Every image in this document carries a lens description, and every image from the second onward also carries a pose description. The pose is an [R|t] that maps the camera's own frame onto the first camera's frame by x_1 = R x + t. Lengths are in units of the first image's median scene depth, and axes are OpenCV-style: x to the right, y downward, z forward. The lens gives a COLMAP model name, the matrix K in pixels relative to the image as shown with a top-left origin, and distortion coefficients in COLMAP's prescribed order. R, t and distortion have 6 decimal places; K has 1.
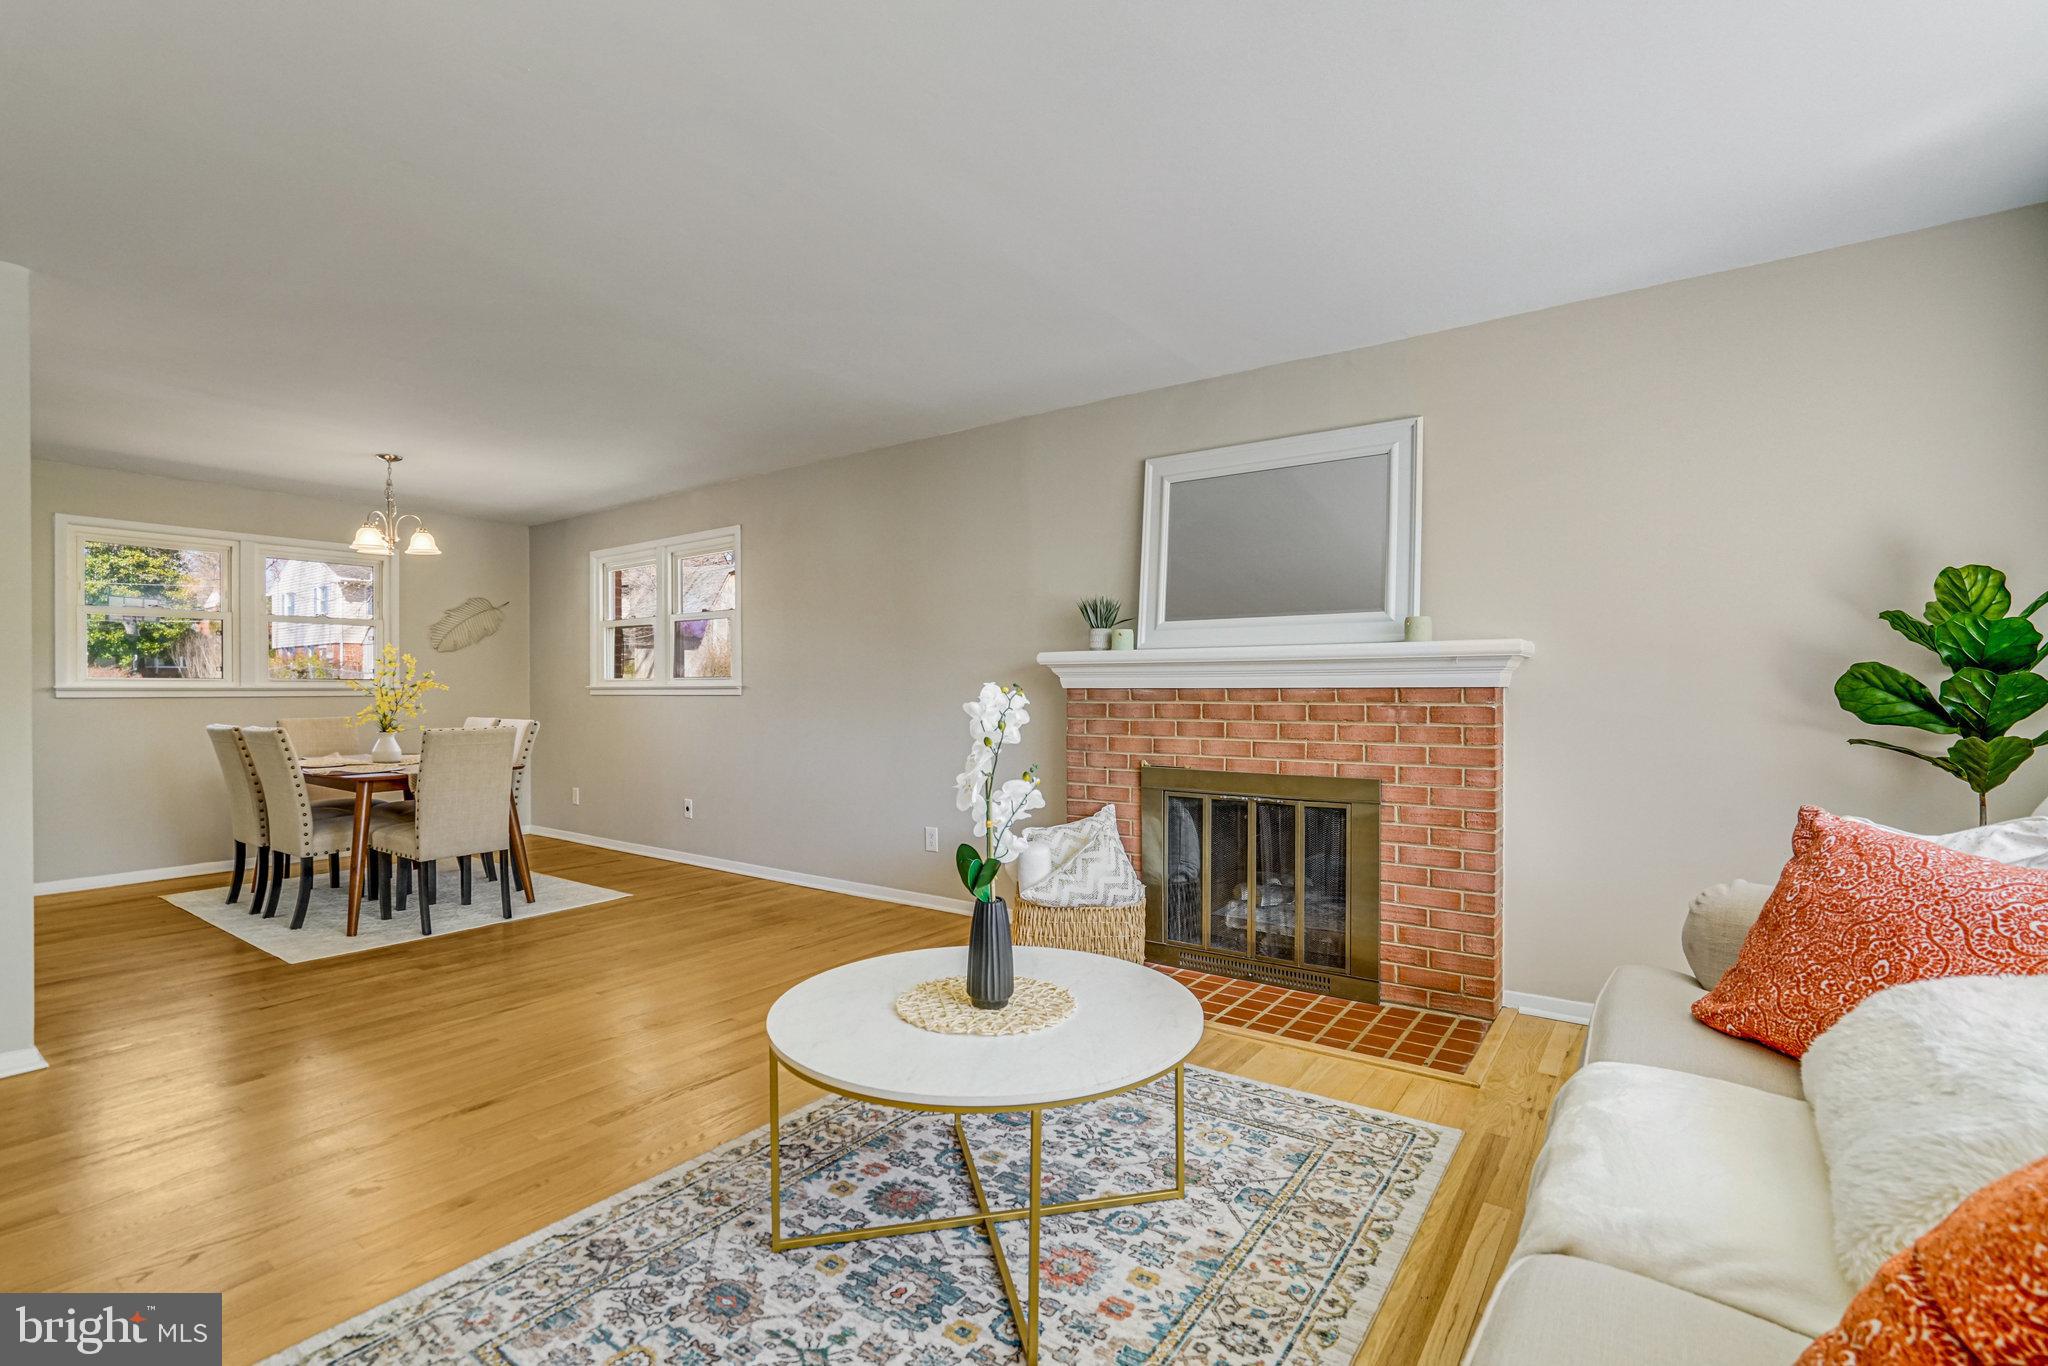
lens RADIAL K [[936.6, 0, 1019.9], [0, 936.6, 687.4], [0, 0, 1]] dist [-0.029517, 0.006151]
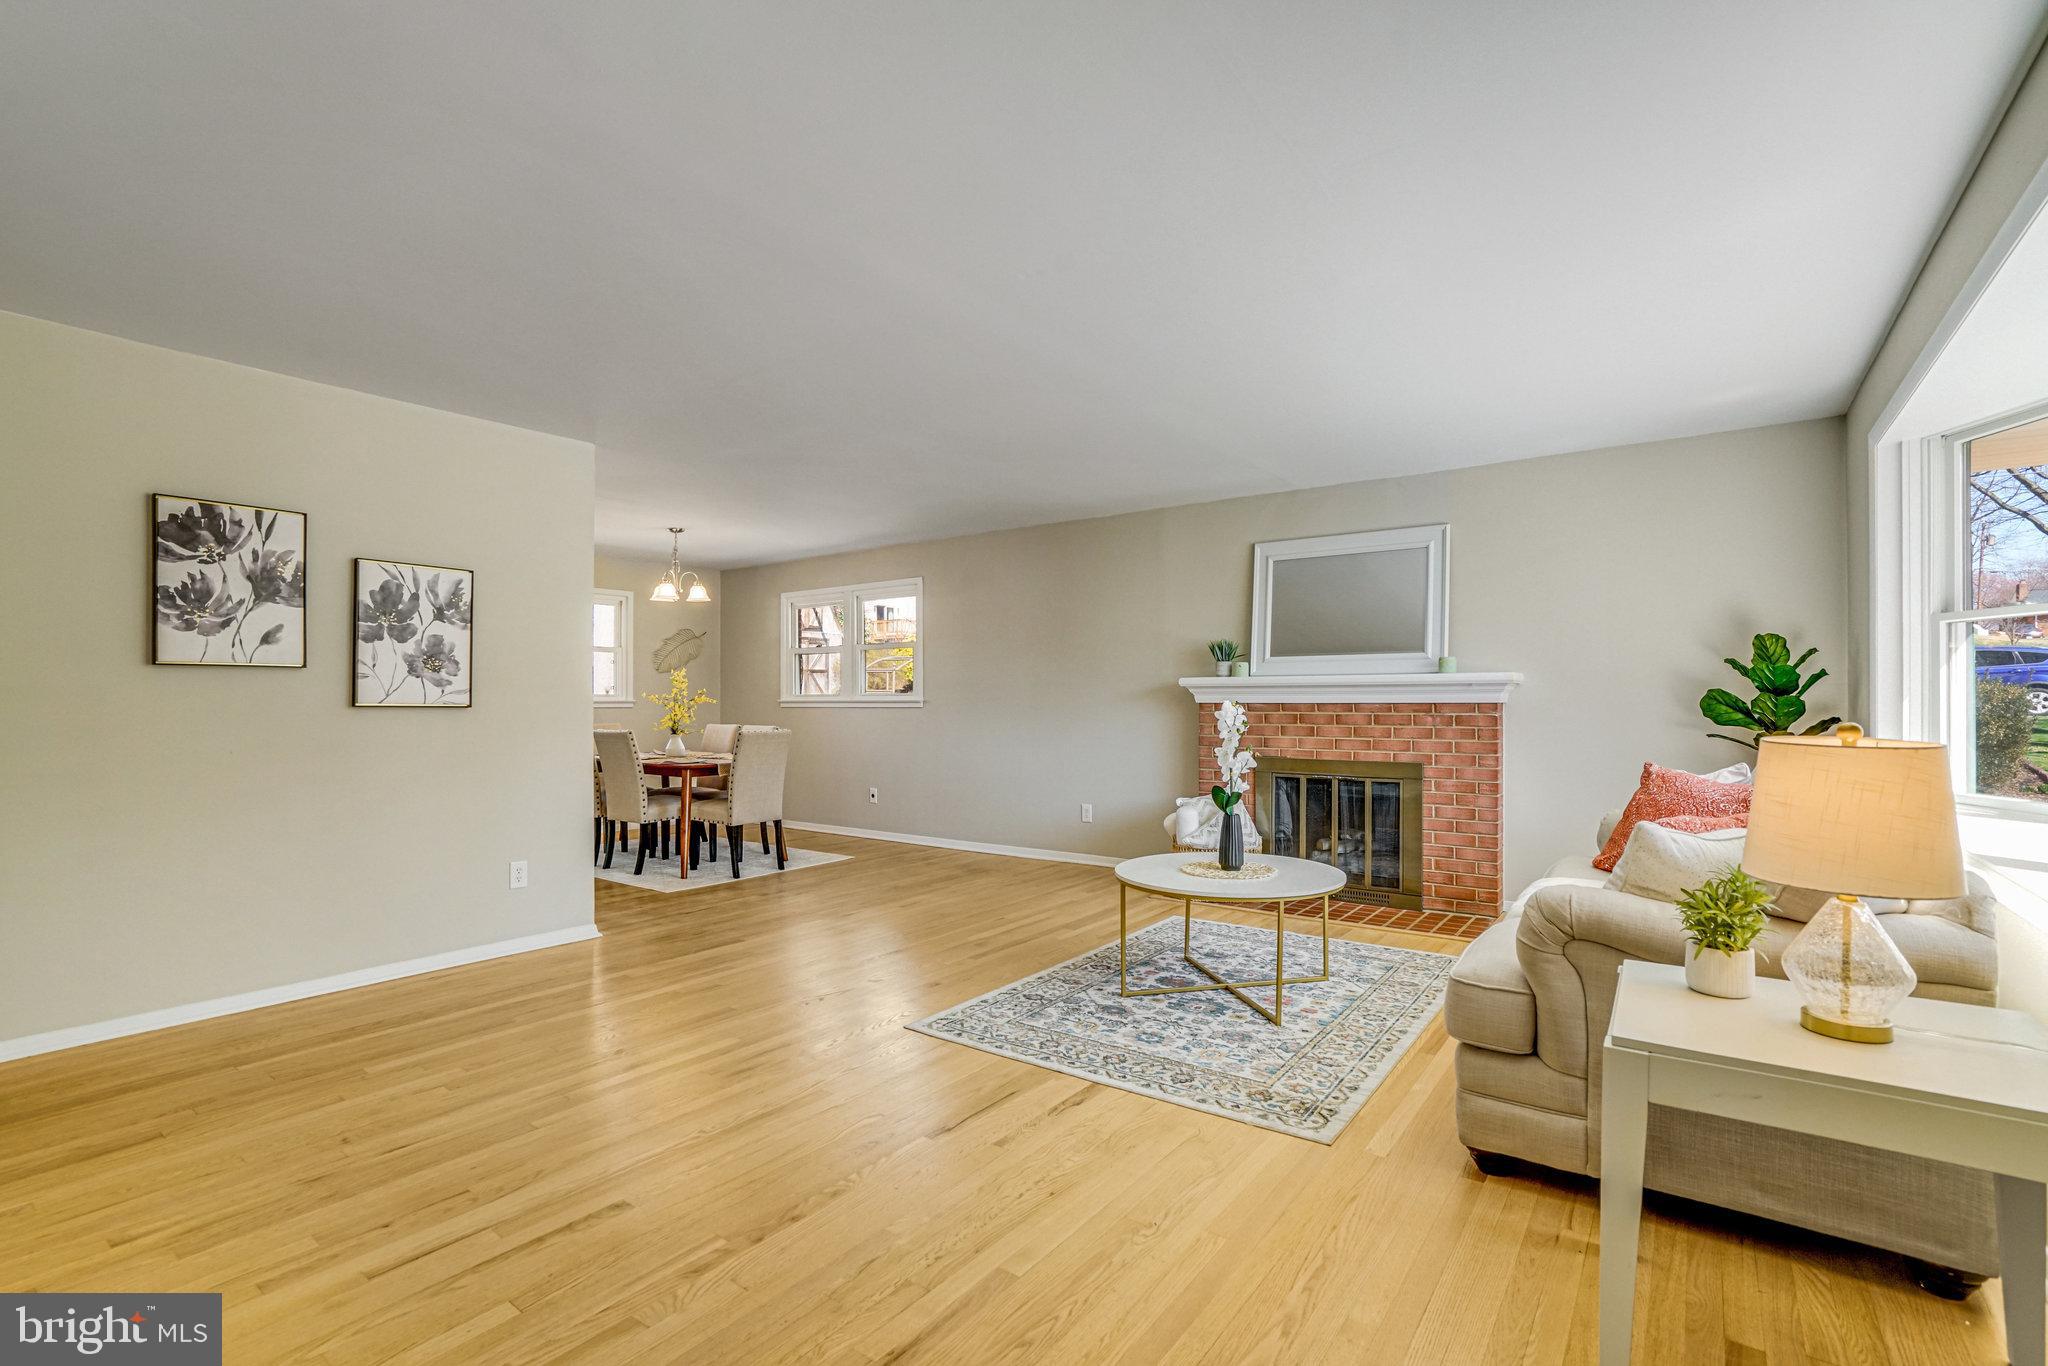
lens RADIAL K [[936.6, 0, 1026.0], [0, 936.6, 692.1], [0, 0, 1]] dist [-0.029517, 0.006151]
pose [[0.999995, 0.001828, -0.002387, -0.269695], [-0.001850, 0.999954, -0.009436, -0.002201], [0.002370, 0.009440, 0.999953, -0.548957]]
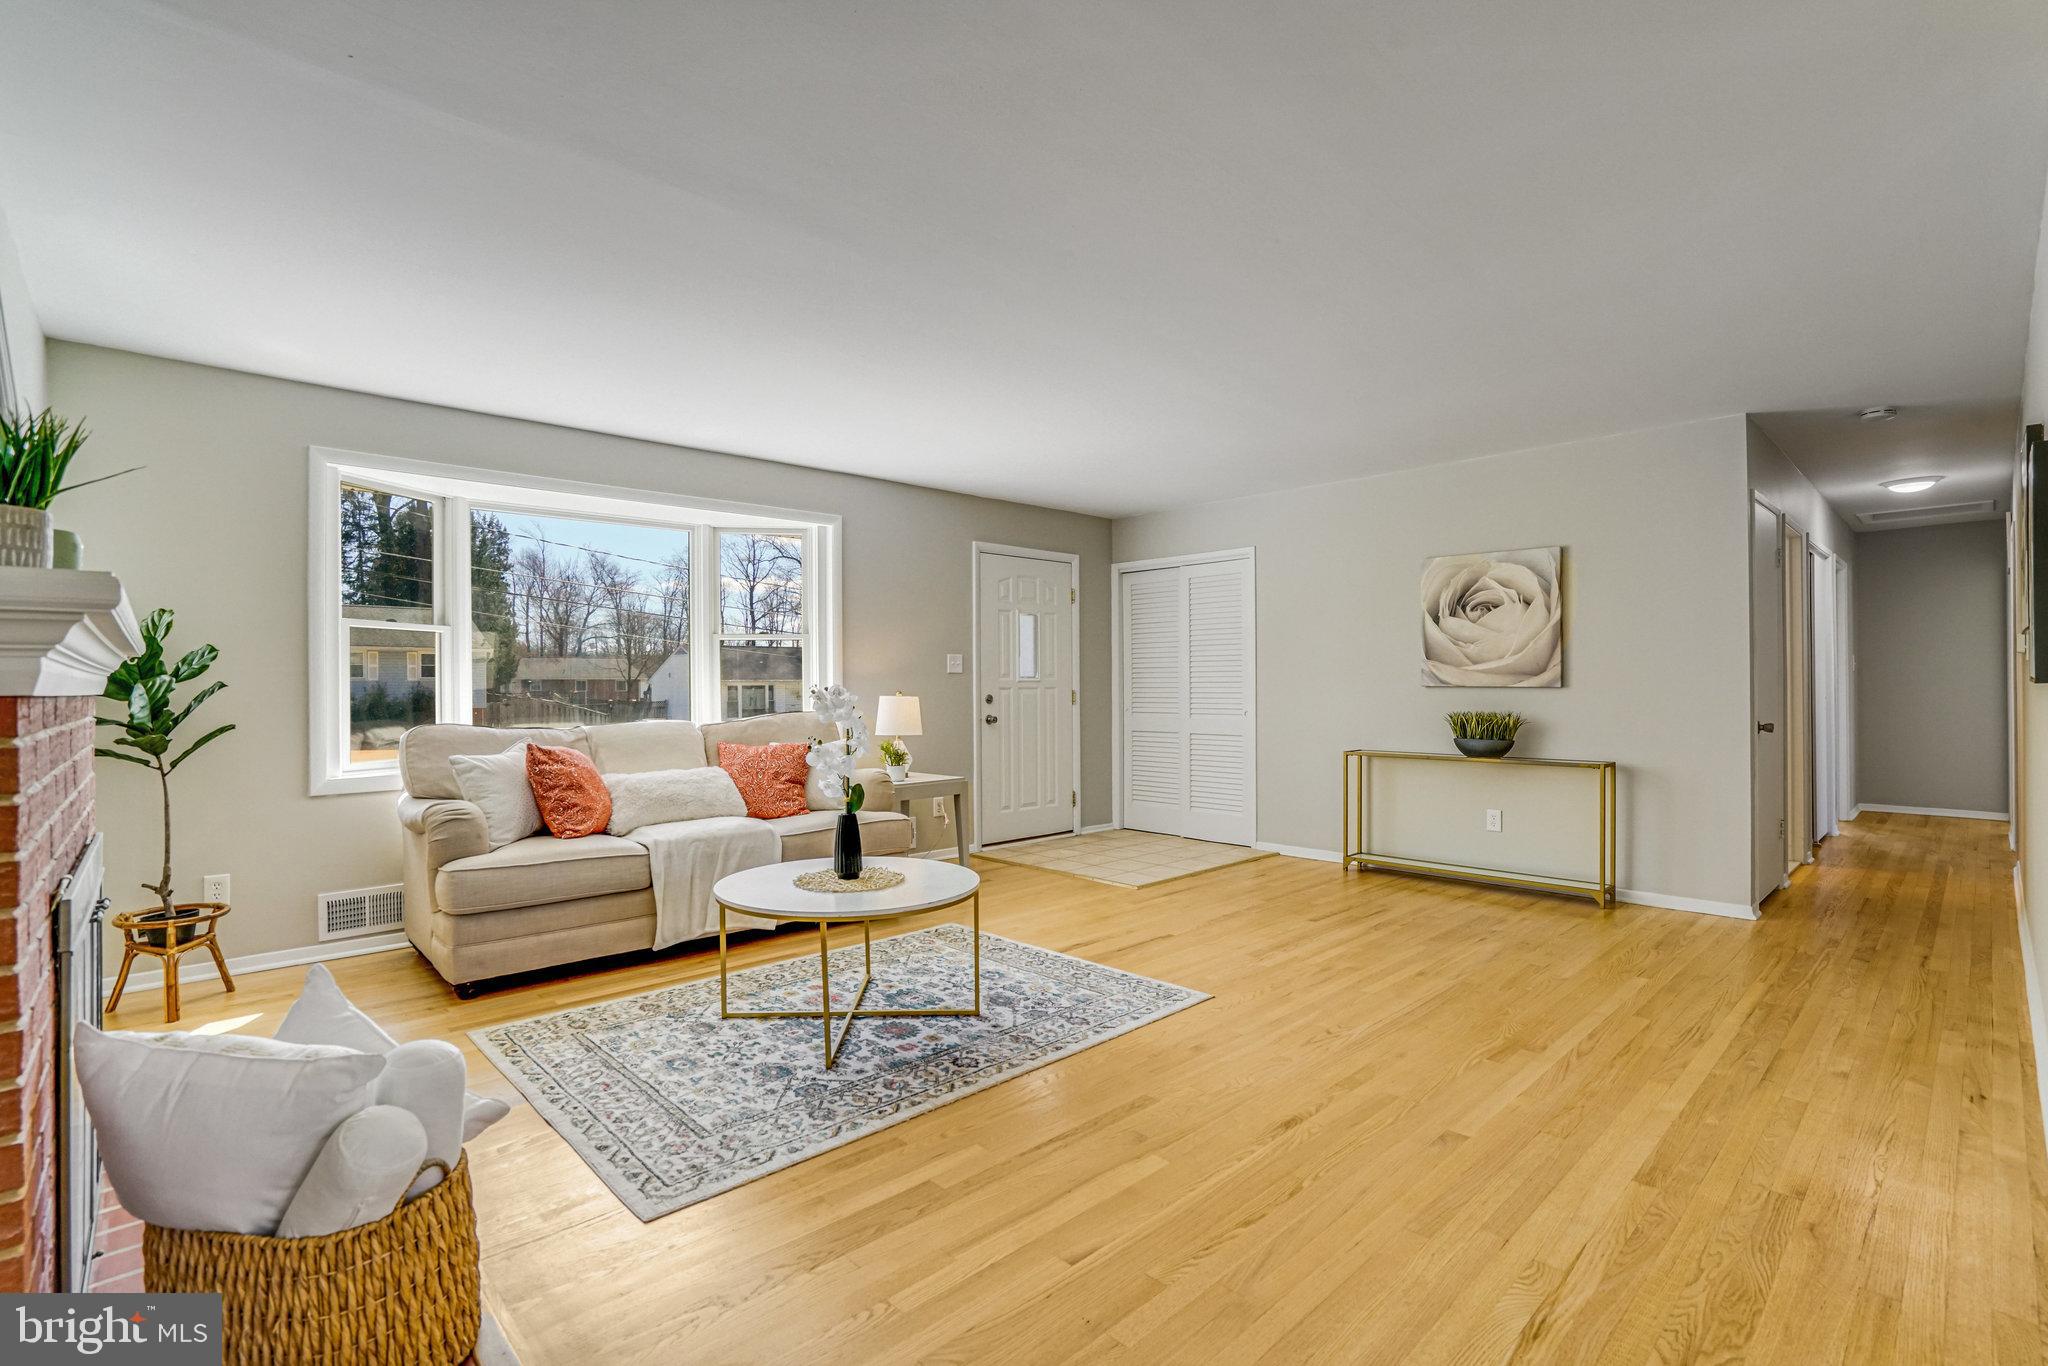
lens RADIAL K [[936.6, 0, 1004.5], [0, 936.6, 686.6], [0, 0, 1]] dist [-0.029517, 0.006151]
pose [[-0.979753, 0.010514, 0.199935, -0.387484], [0.010473, 0.999944, -0.001262, 0.002742], [-0.199937, 0.000857, -0.979808, 1.563937]]
